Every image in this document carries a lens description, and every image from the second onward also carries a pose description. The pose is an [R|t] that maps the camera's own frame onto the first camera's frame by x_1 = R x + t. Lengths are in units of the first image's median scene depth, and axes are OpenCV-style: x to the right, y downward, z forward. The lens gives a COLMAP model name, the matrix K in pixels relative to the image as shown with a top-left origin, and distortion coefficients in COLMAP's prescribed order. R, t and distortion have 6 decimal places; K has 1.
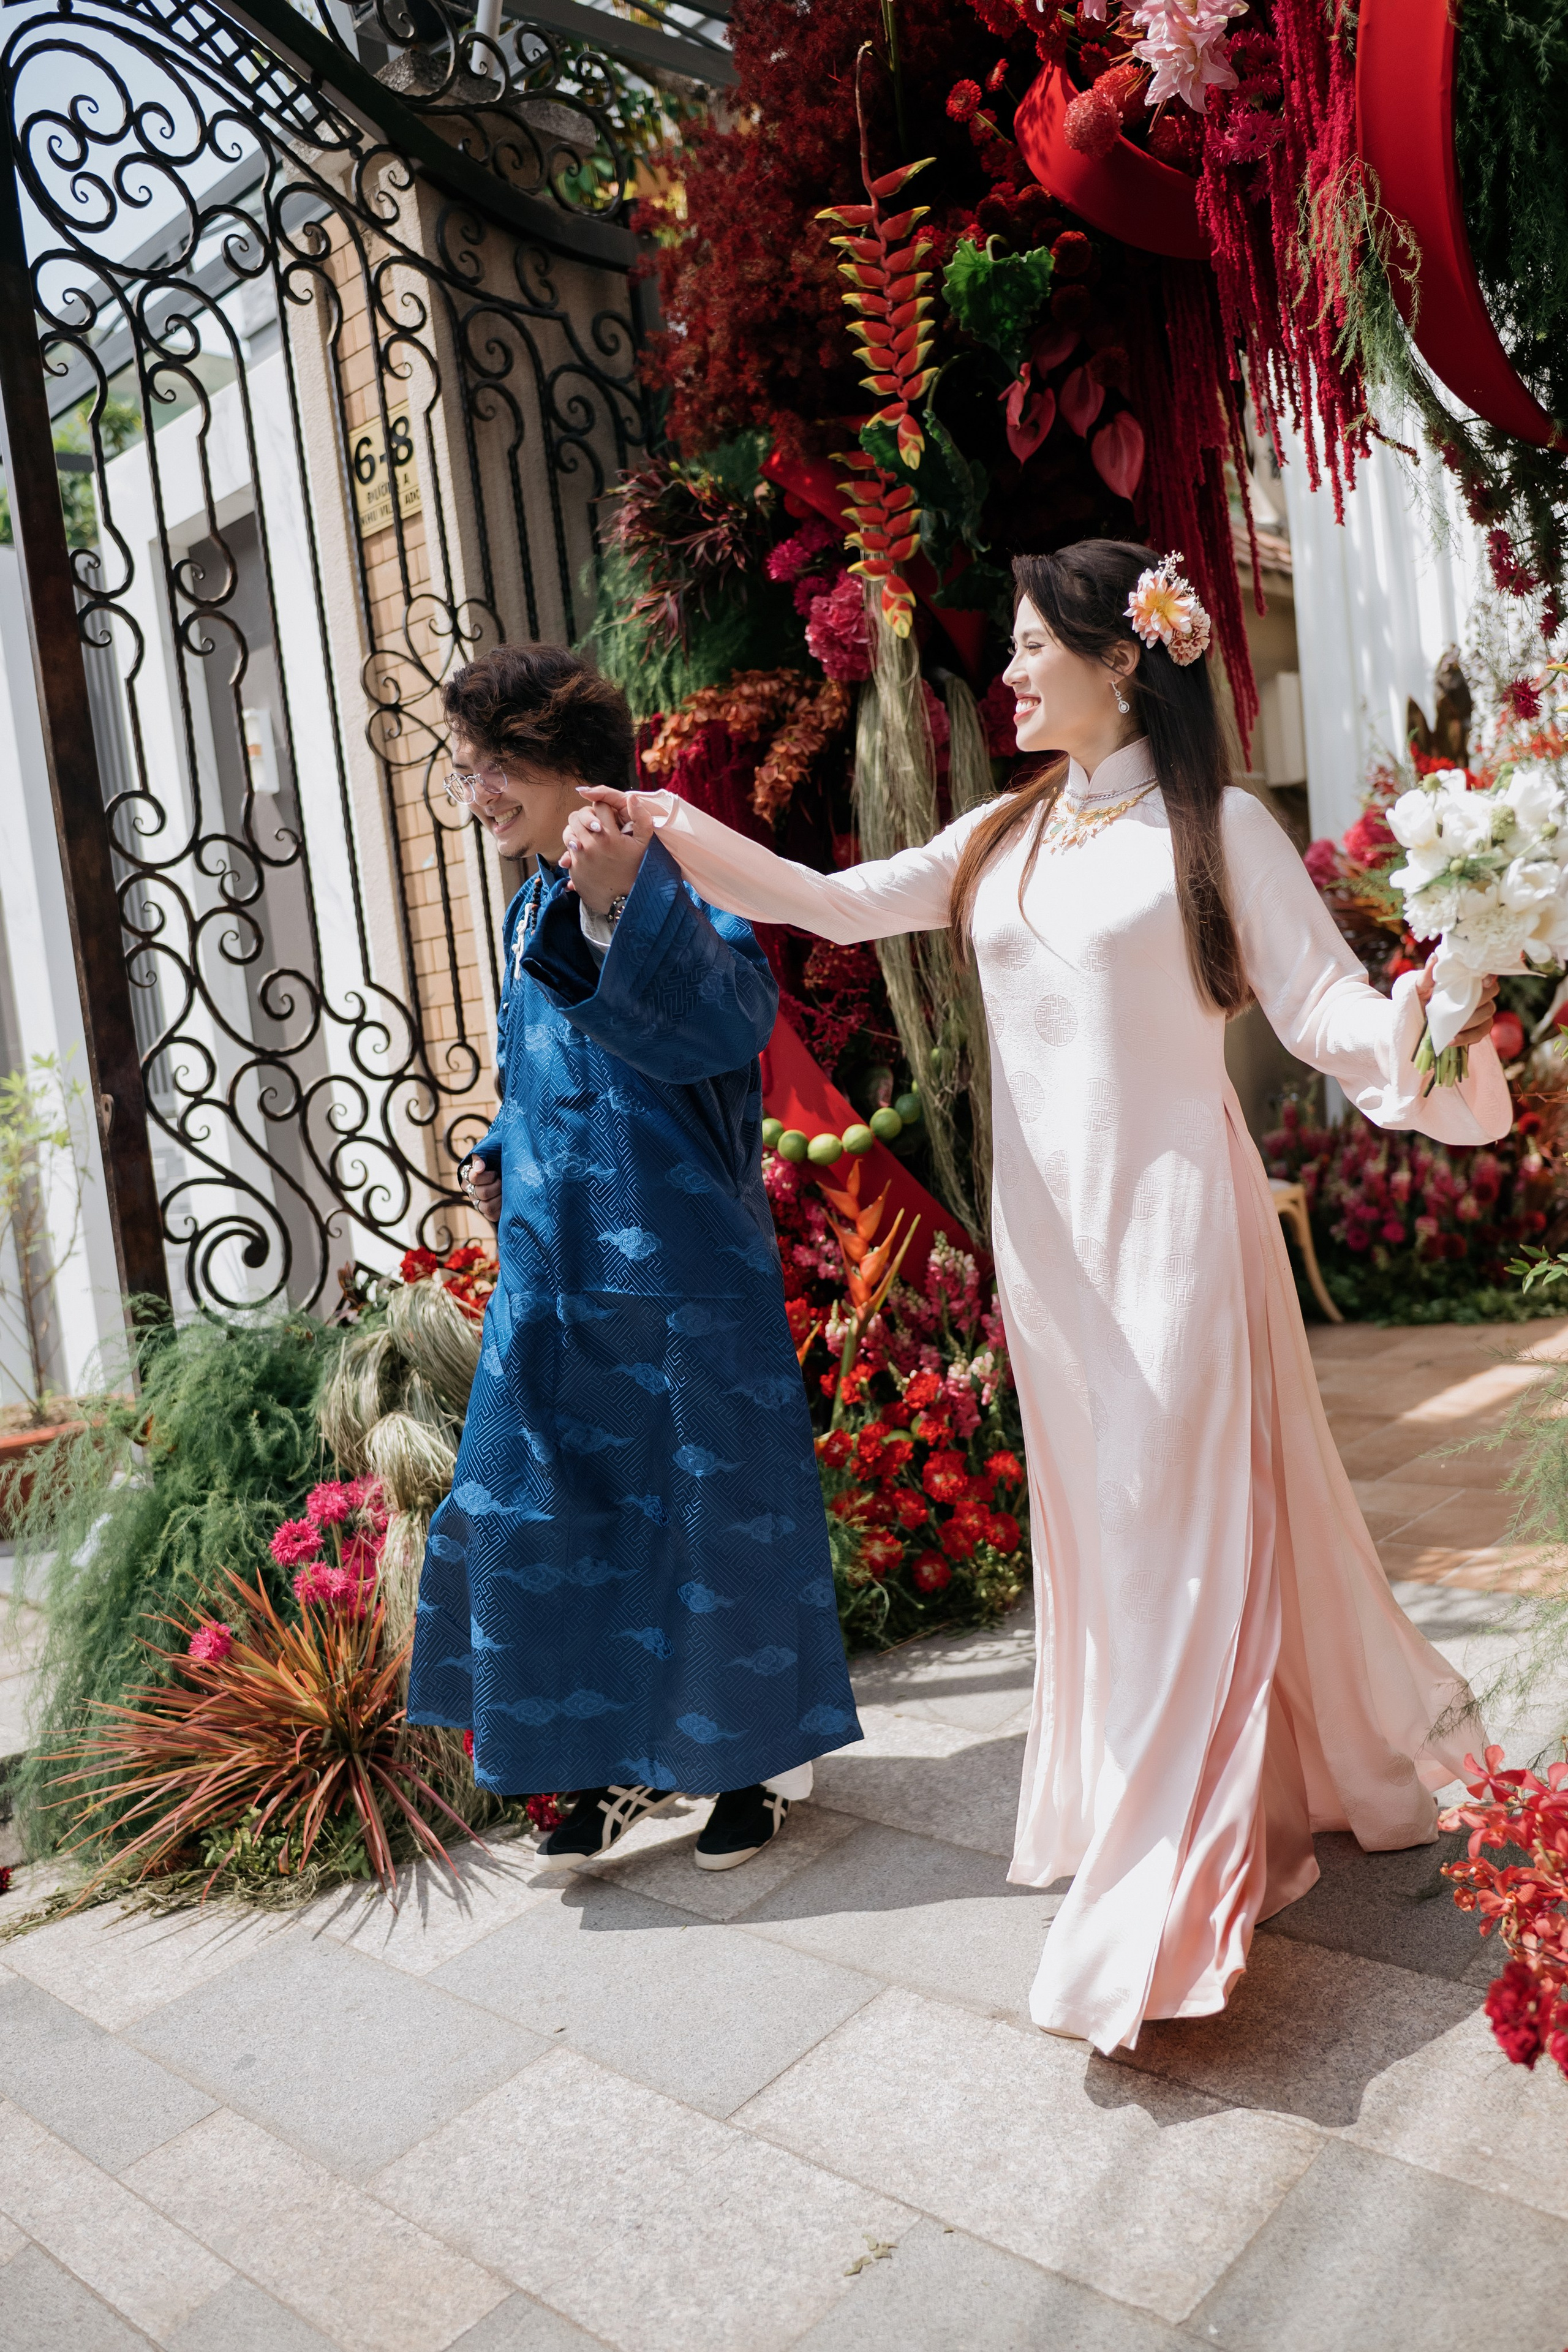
lens RADIAL K [[1859.6, 0, 780.0], [0, 1859.6, 1185.6], [0, 0, 1]] dist [0.003061, -0.001406]
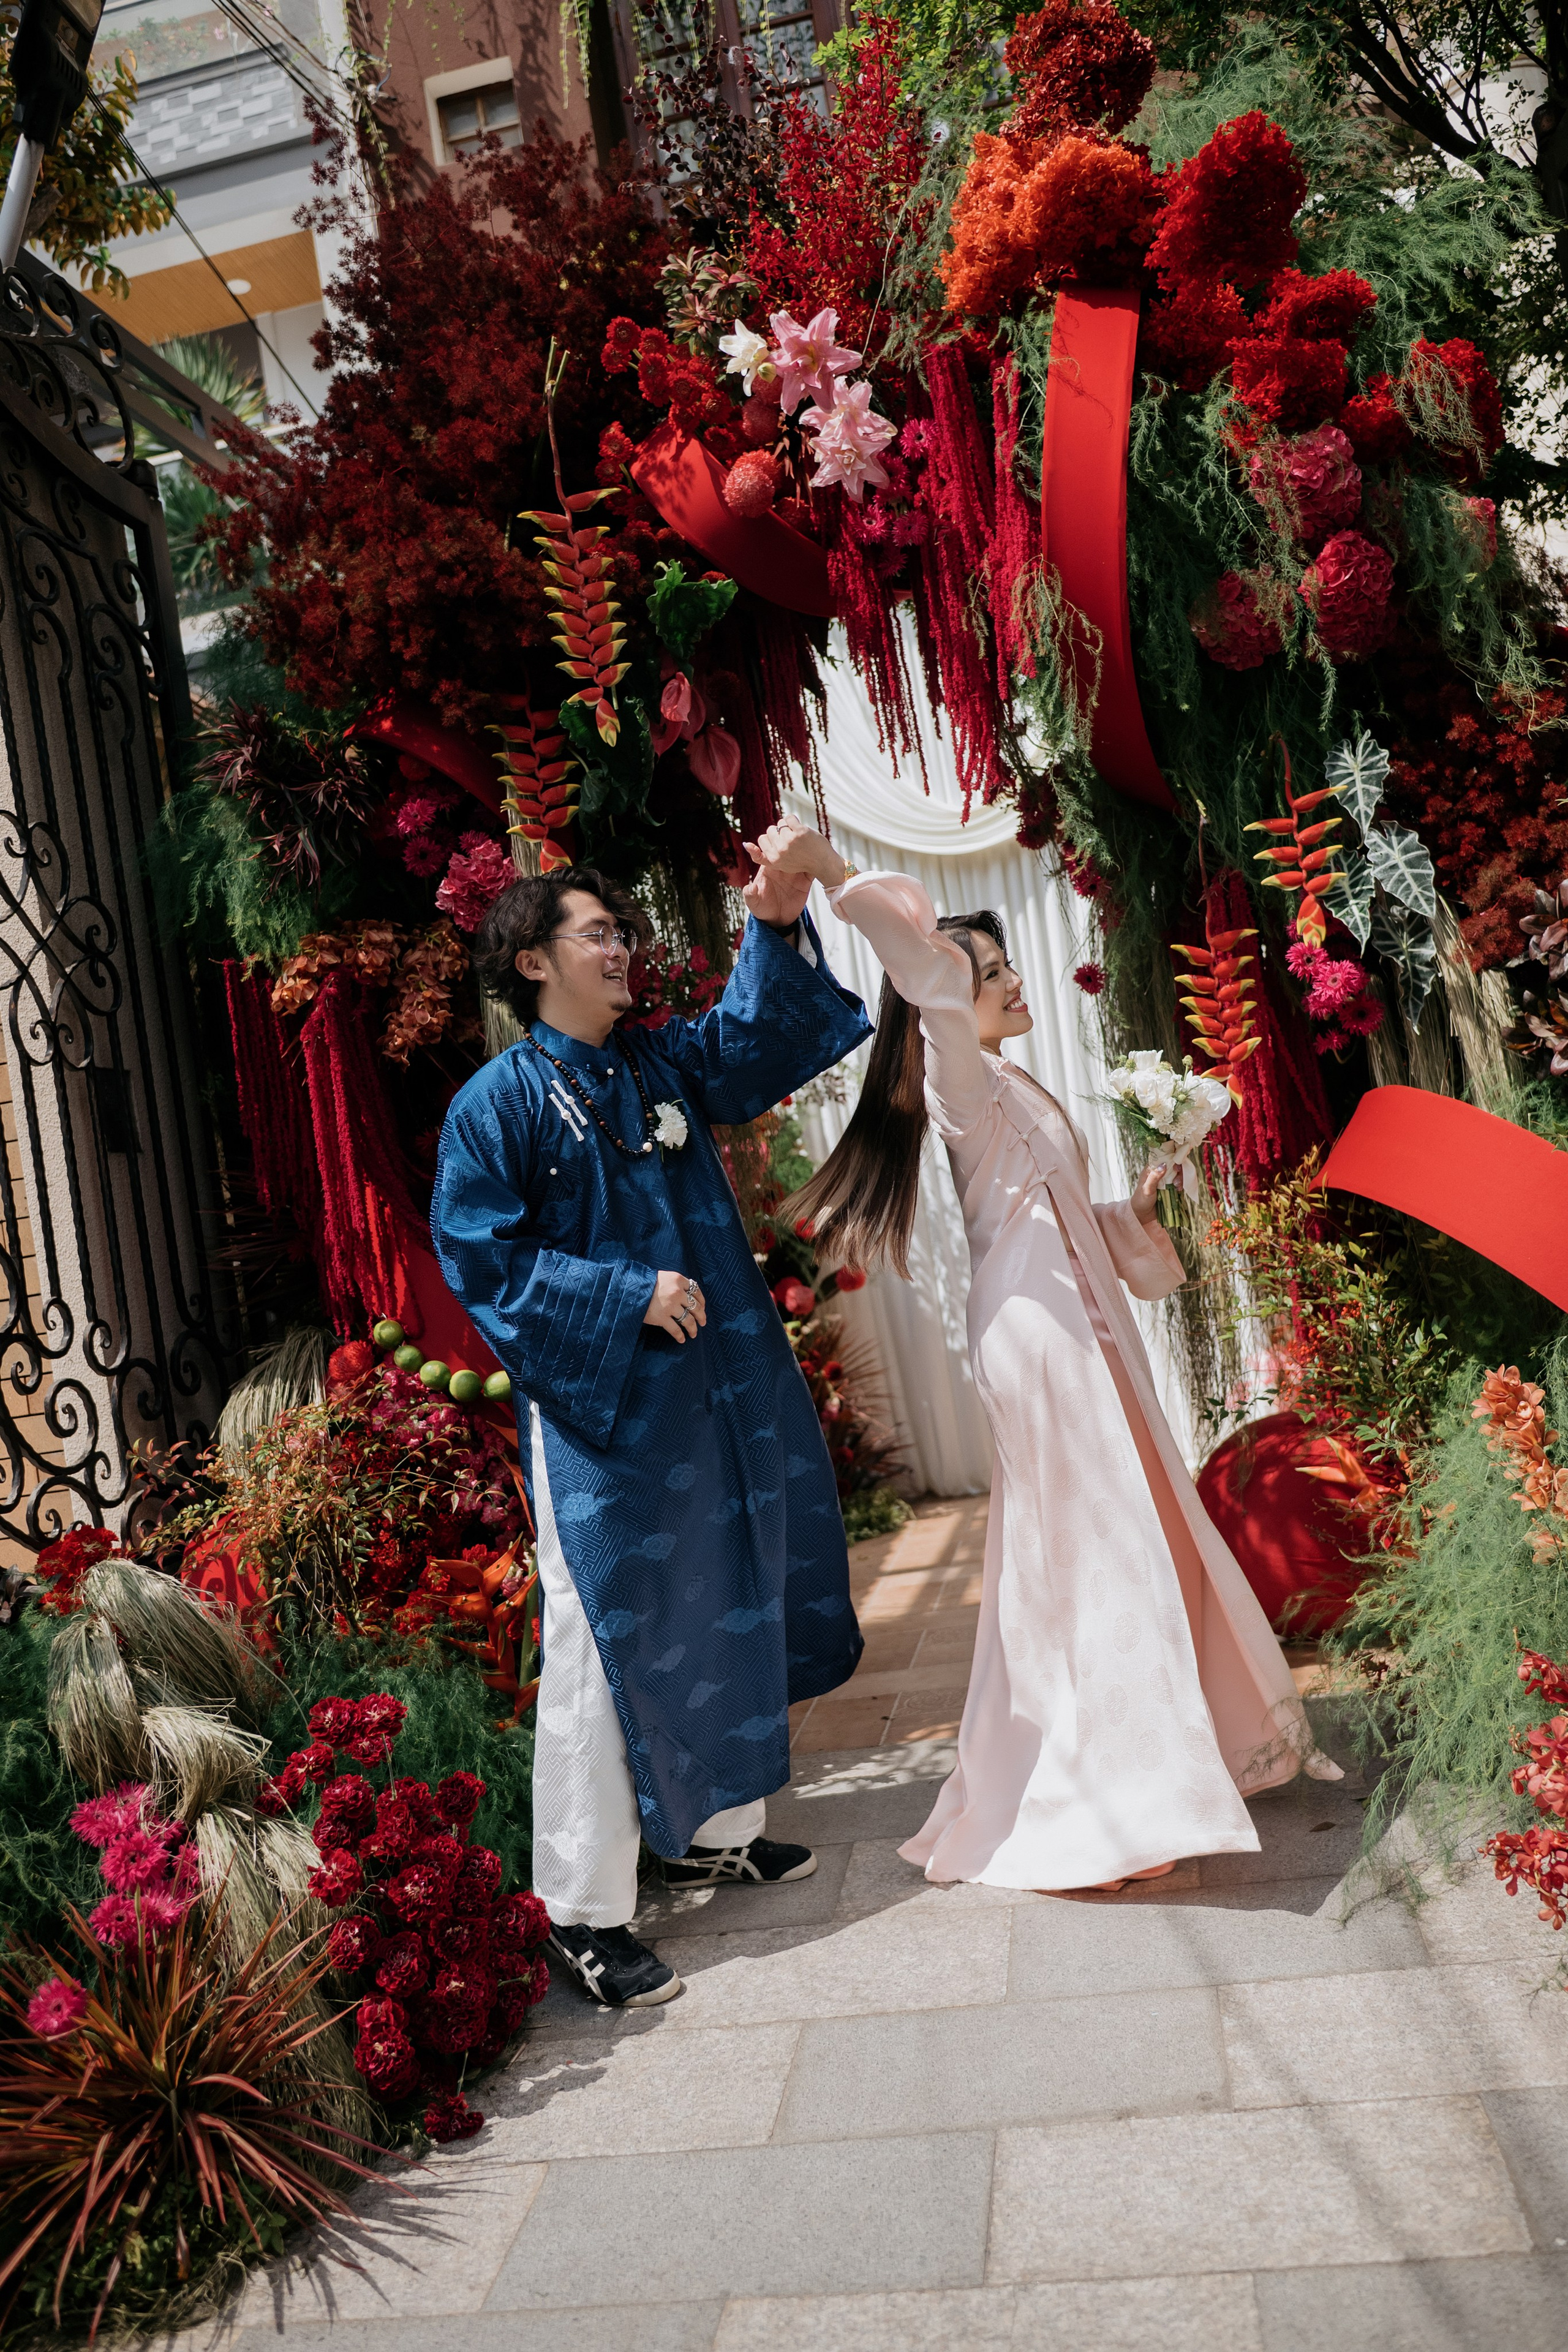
lens RADIAL K [[1859.7, 0, 796.4], [0, 1859.7, 1167.7], [0, 0, 1]] dist [0.002451, -0.000578]
pose [[0.831925, 0.006980, 0.554844, -0.443455], [0.098877, 0.982053, -0.160609, 0.045956], [-0.546008, 0.188476, 0.816304, 0.091163]]
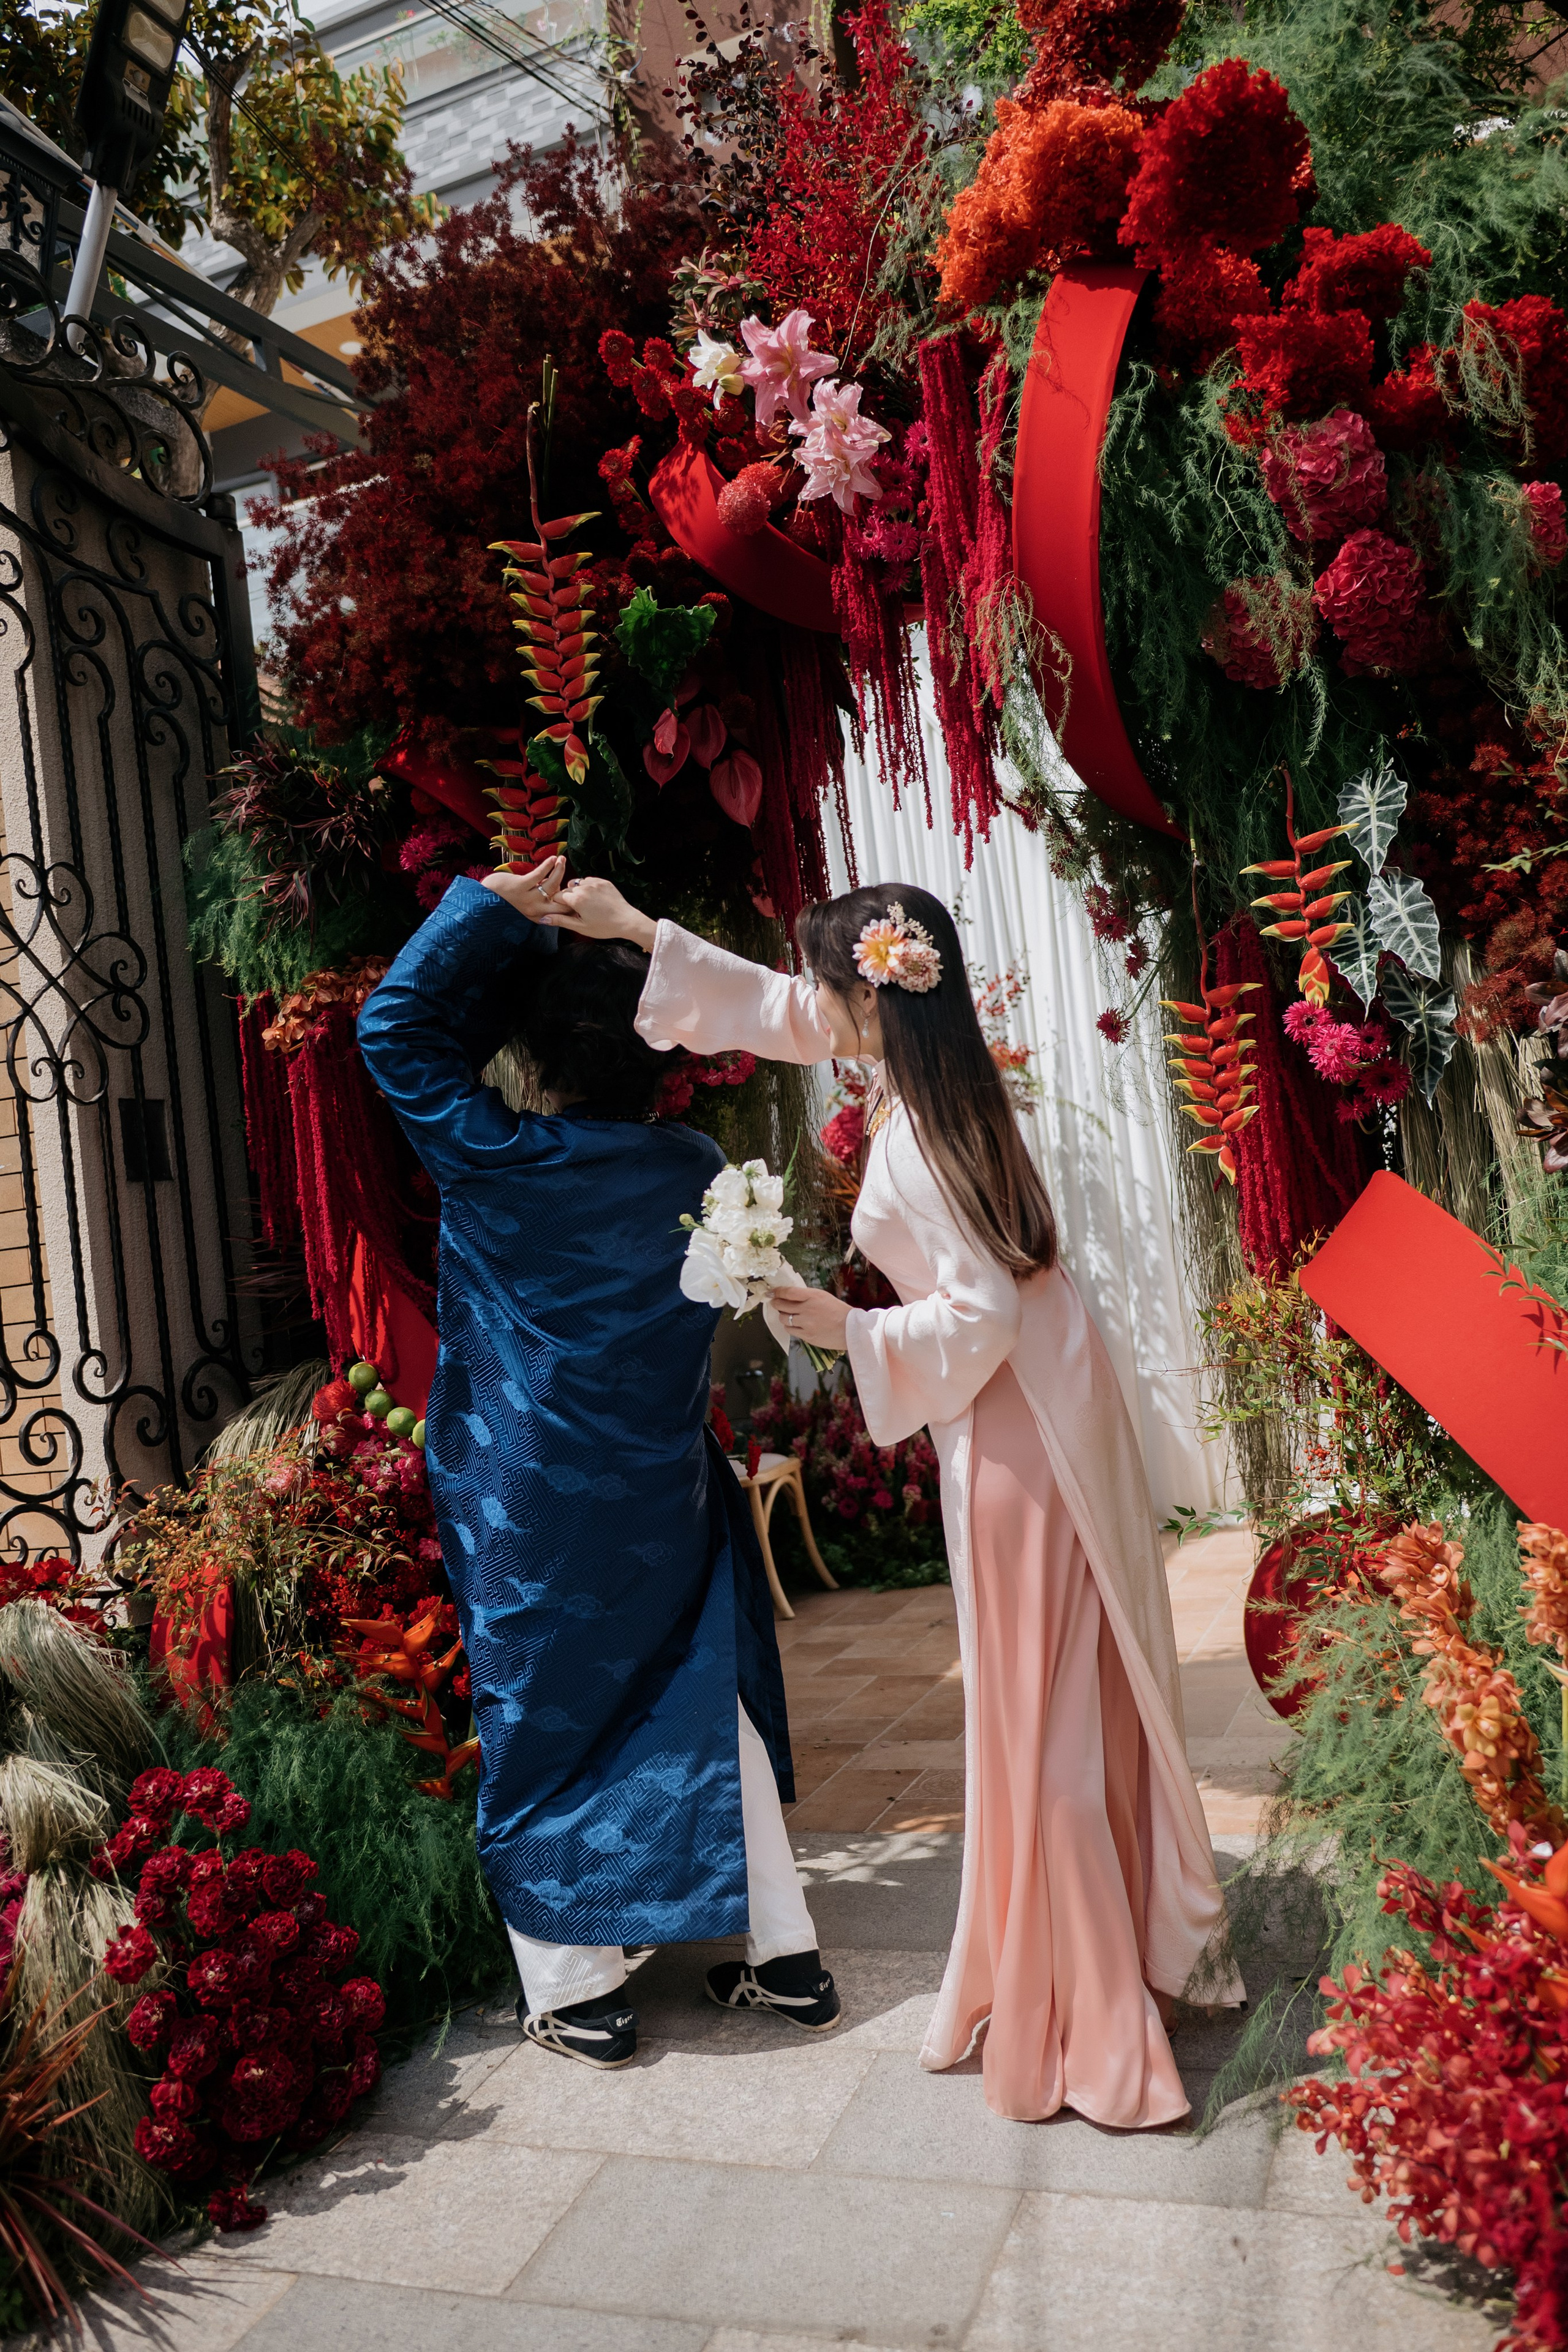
lens RADIAL K [[1859.7, 0, 796.4], [0, 1859.7, 1167.7], [0, 0, 1]] dist [0.002451, -0.000578]
pose [[0.931636, 0.023127, 0.362655, -0.190825], [0.034307, 0.987918, -0.151134, -0.006311], [-0.361769, 0.153243, 0.919587, 0.018340]]
